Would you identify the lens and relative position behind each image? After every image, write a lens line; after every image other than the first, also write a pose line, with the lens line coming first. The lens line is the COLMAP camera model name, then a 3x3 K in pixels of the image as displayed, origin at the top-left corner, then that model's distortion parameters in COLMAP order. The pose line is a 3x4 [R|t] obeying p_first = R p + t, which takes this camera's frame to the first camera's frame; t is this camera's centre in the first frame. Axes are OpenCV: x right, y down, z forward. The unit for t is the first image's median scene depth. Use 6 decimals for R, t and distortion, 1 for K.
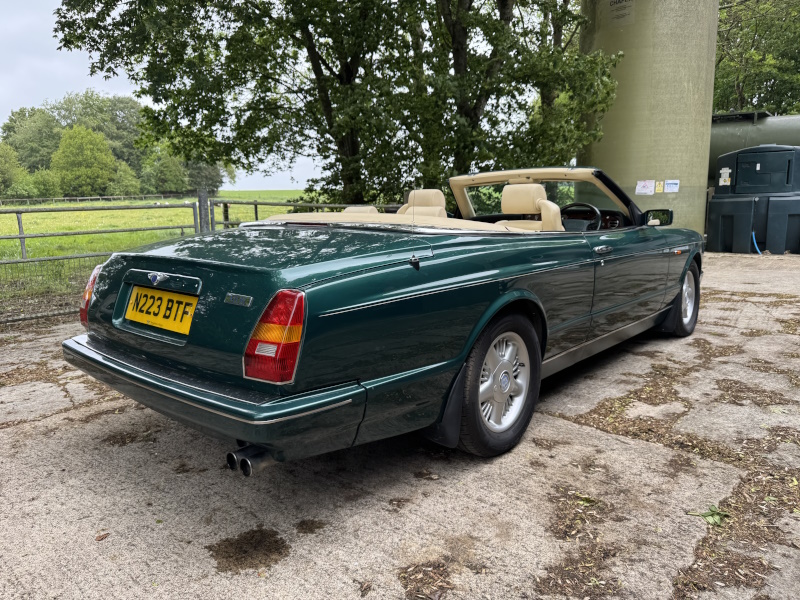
lens RADIAL K [[573.9, 0, 399.3], [0, 573.9, 299.5], [0, 0, 1]] dist [0.021621, -0.027802]
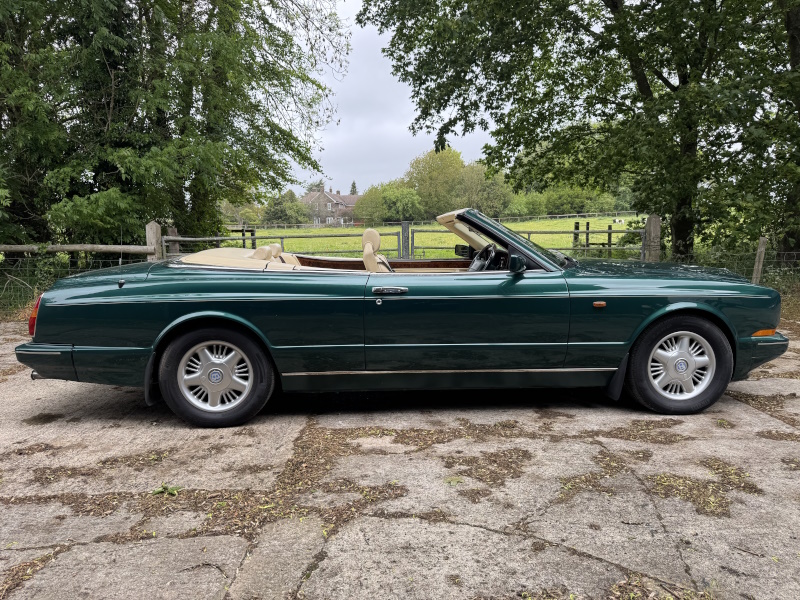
lens RADIAL K [[573.9, 0, 400.7], [0, 573.9, 301.6], [0, 0, 1]] dist [0.021621, -0.027802]
pose [[0.678974, 0.096388, -0.727808, 1.354099], [-0.111369, 0.993394, 0.027665, -0.111536], [0.725667, 0.062271, 0.685223, 0.337348]]
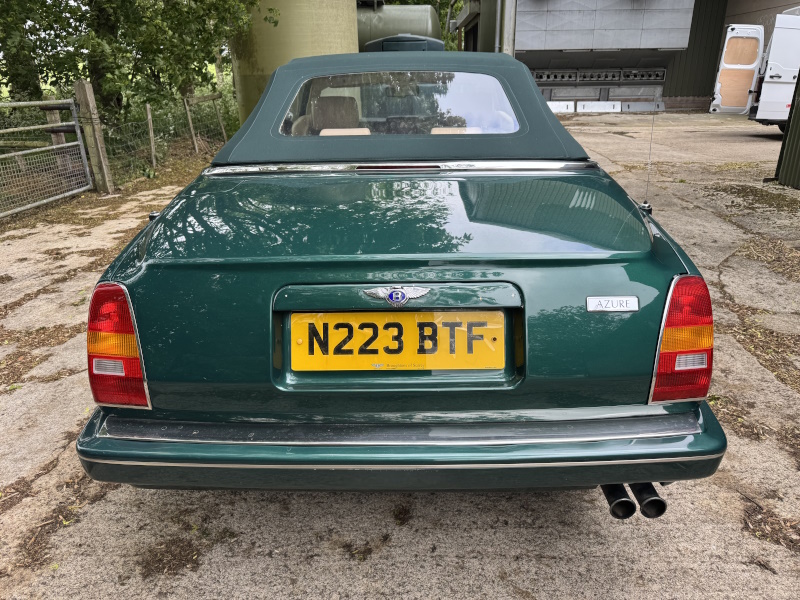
lens RADIAL K [[573.9, 0, 401.3], [0, 573.9, 299.2], [0, 0, 1]] dist [0.021621, -0.027802]
pose [[0.763566, -0.231184, 0.602927, -0.604083], [0.111127, 0.966829, 0.229982, -0.130277], [-0.636096, -0.108605, 0.763929, 0.423498]]
